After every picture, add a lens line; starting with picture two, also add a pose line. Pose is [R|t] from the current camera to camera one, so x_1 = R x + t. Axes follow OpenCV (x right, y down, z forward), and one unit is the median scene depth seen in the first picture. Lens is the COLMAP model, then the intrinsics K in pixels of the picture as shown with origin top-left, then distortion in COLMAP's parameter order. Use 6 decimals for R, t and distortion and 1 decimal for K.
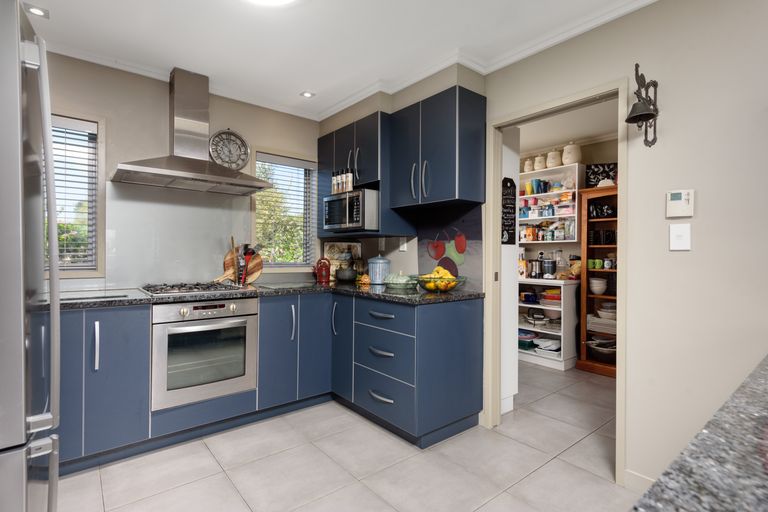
lens RADIAL K [[375.5, 0, 384.0], [0, 375.5, 256.0], [0, 0, 1]] dist [0.001466, 0.000170]
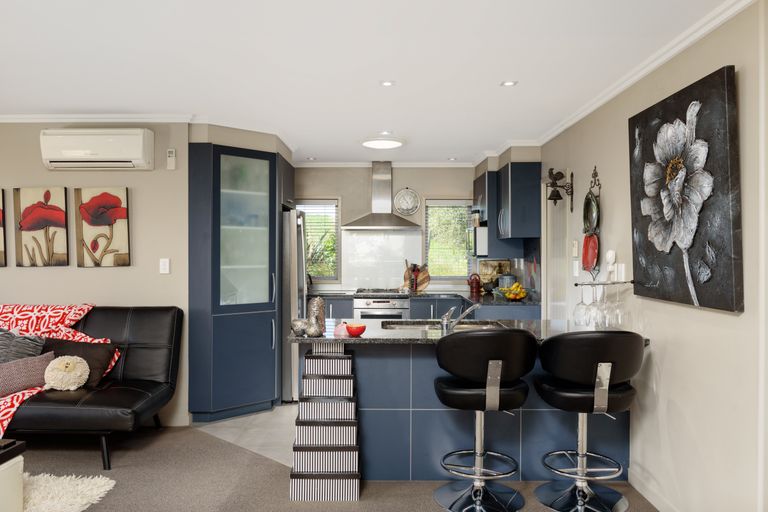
lens RADIAL K [[629.6, 0, 384.0], [0, 629.6, 256.0], [0, 0, 1]] dist [-0.001061, -0.001501]
pose [[0.768457, -0.001016, -0.639901, 1.186990], [0.002568, 0.999996, 0.001496, -0.070716], [0.639896, -0.002793, 0.768456, -1.050126]]
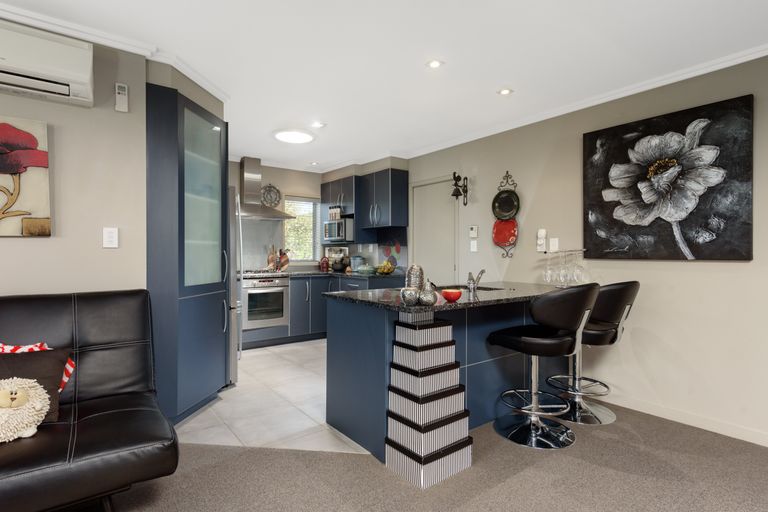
lens RADIAL K [[401.7, 0, 384.0], [0, 401.7, 256.0], [0, 0, 1]] dist [0.014119, -0.000508]
pose [[0.999450, -0.006775, -0.032452, 0.192210], [0.006896, 0.999970, 0.003623, -0.002144], [0.032427, -0.003845, 0.999467, -0.924648]]
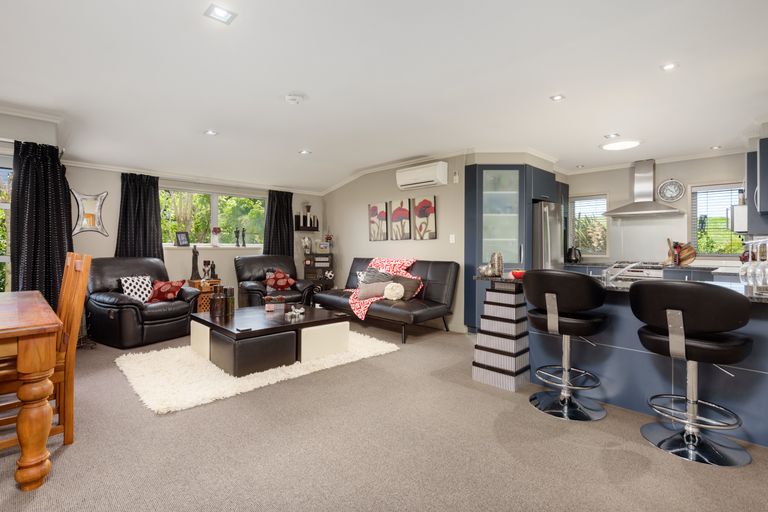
lens RADIAL K [[378.9, 0, 384.0], [0, 378.9, 256.0], [0, 0, 1]] dist [0.033517, 0.000054]
pose [[0.083210, 0.013693, -0.996438, 1.406619], [-0.006500, 0.999892, 0.013197, 0.020104], [0.996511, 0.005378, 0.083290, -0.574681]]
